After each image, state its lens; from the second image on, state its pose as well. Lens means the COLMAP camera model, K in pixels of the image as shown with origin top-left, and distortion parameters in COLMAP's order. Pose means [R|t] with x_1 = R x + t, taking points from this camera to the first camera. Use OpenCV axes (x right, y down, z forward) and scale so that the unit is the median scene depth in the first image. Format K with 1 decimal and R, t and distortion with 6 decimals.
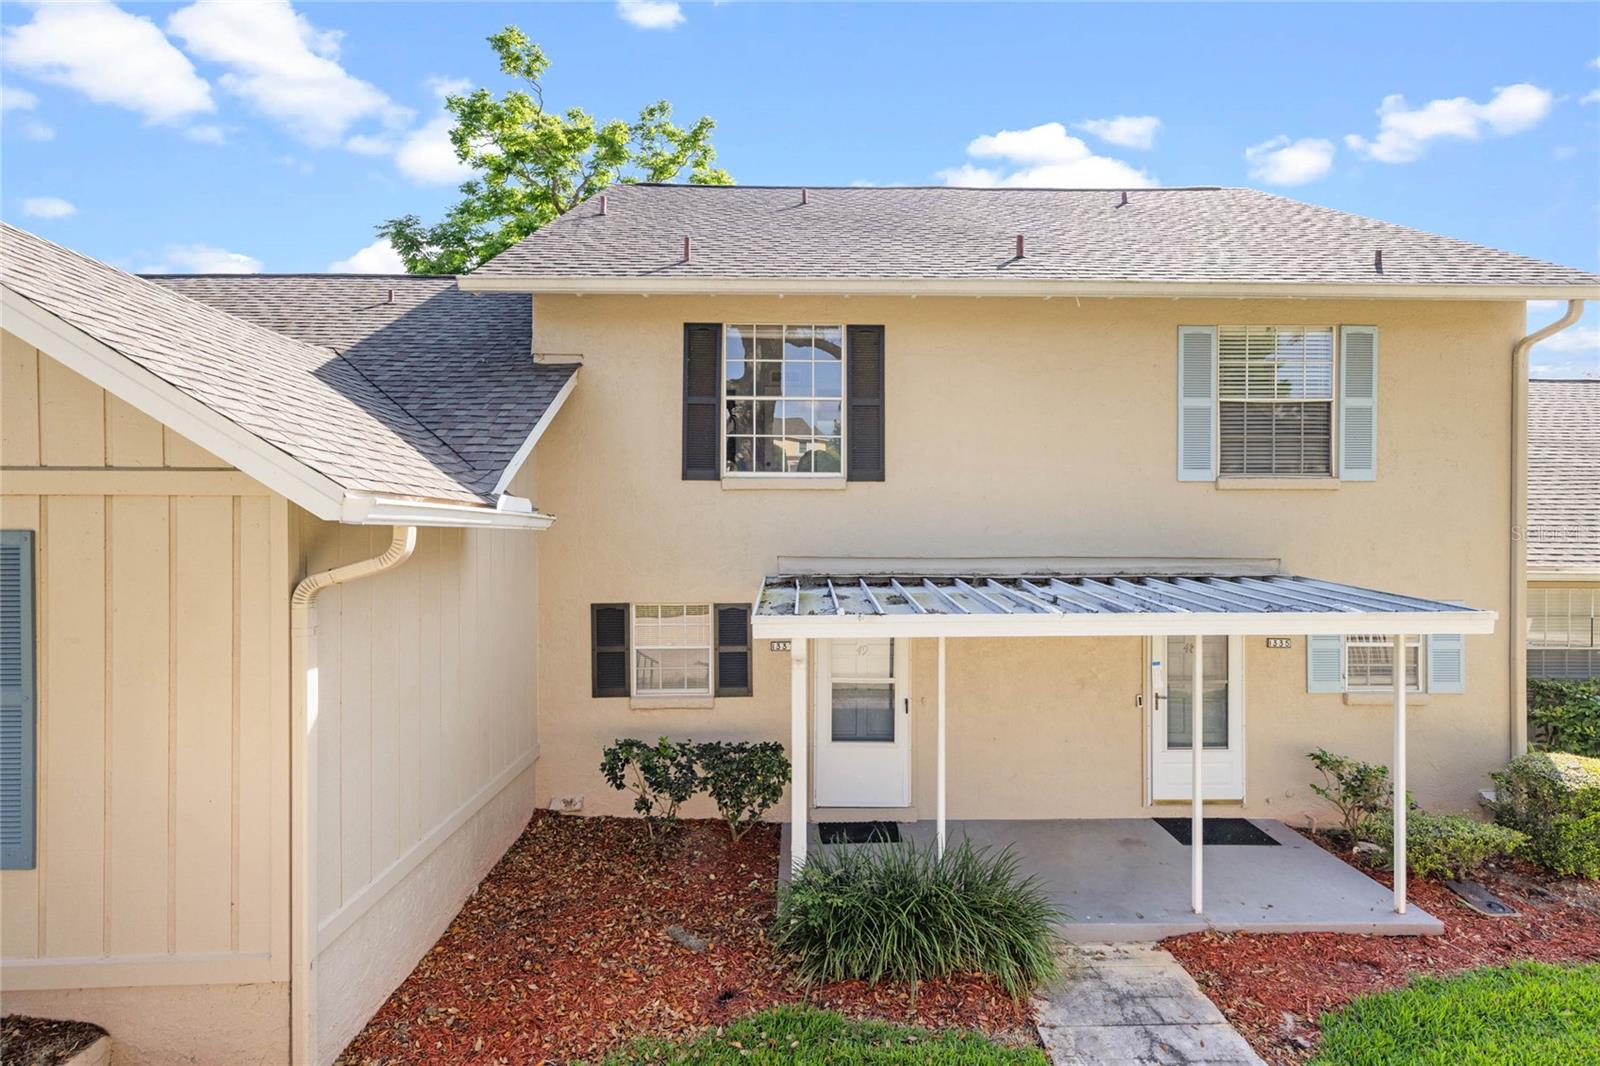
lens RADIAL K [[772.6, 0, 805.0], [0, 772.6, 534.2], [0, 0, 1]] dist [0.011500, 0.000486]
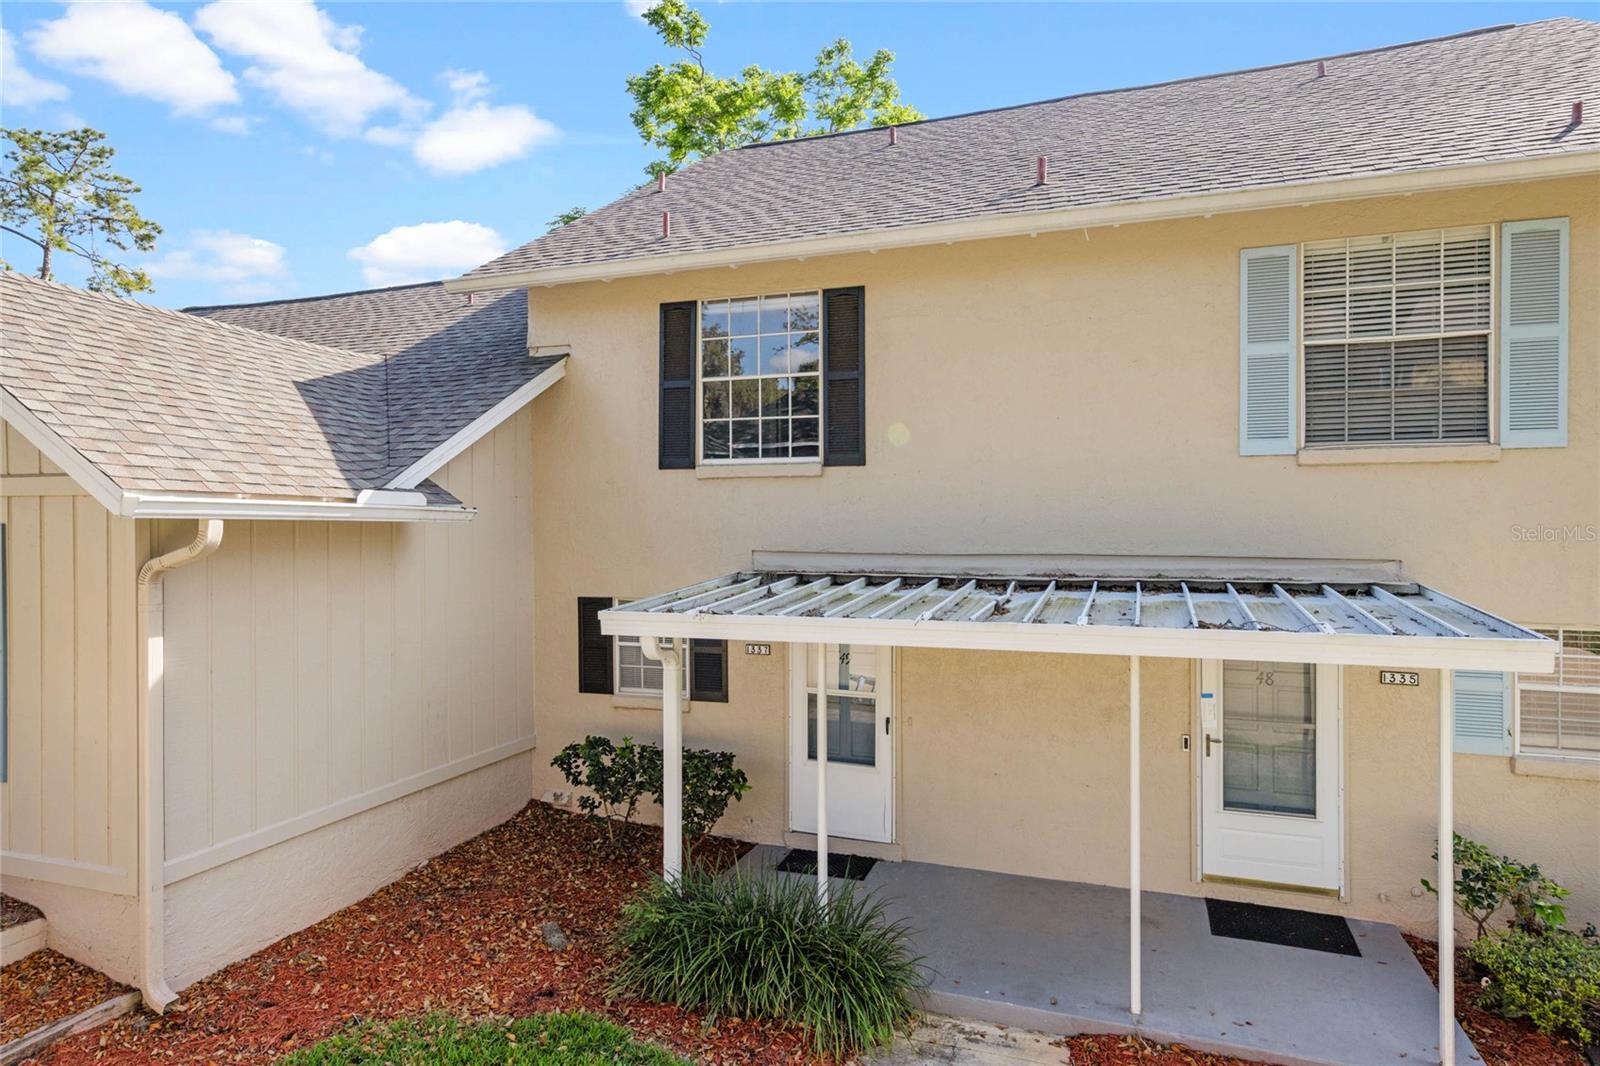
lens RADIAL K [[904.1, 0, 793.5], [0, 904.1, 525.7], [0, 0, 1]] dist [0.016565, -0.002489]
pose [[0.934229, -0.001102, -0.356673, 0.391660], [0.000737, 0.999999, -0.001160, 0.000607], [0.356674, 0.000821, 0.934229, 0.020084]]
